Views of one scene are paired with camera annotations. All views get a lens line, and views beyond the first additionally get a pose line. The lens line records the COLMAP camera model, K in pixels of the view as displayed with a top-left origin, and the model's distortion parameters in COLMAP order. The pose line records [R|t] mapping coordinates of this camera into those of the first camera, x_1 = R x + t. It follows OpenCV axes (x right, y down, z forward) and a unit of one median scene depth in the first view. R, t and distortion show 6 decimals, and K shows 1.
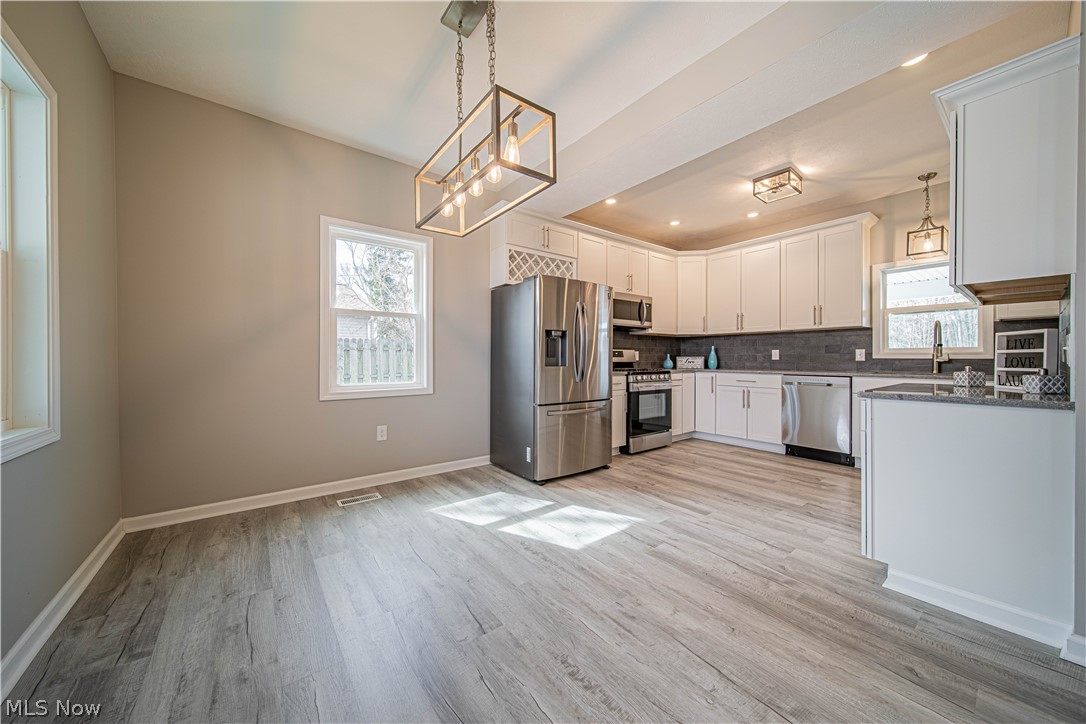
lens RADIAL K [[380.1, 0, 547.2], [0, 380.1, 360.0], [0, 0, 1]] dist [-0.001419, -0.000068]
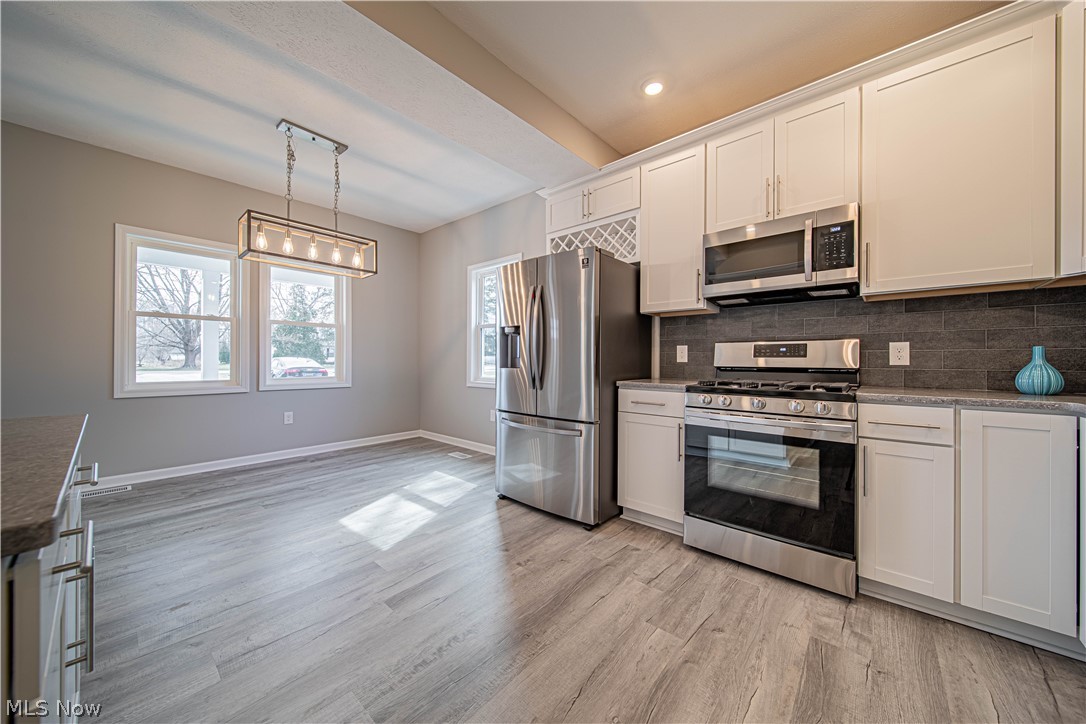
lens RADIAL K [[380.1, 0, 547.2], [0, 380.1, 360.0], [0, 0, 1]] dist [-0.001419, -0.000068]
pose [[0.196635, 0.003822, -0.980469, 0.871815], [-0.007135, 0.999972, 0.002467, -0.004451], [0.980451, 0.006511, 0.196657, 0.901116]]
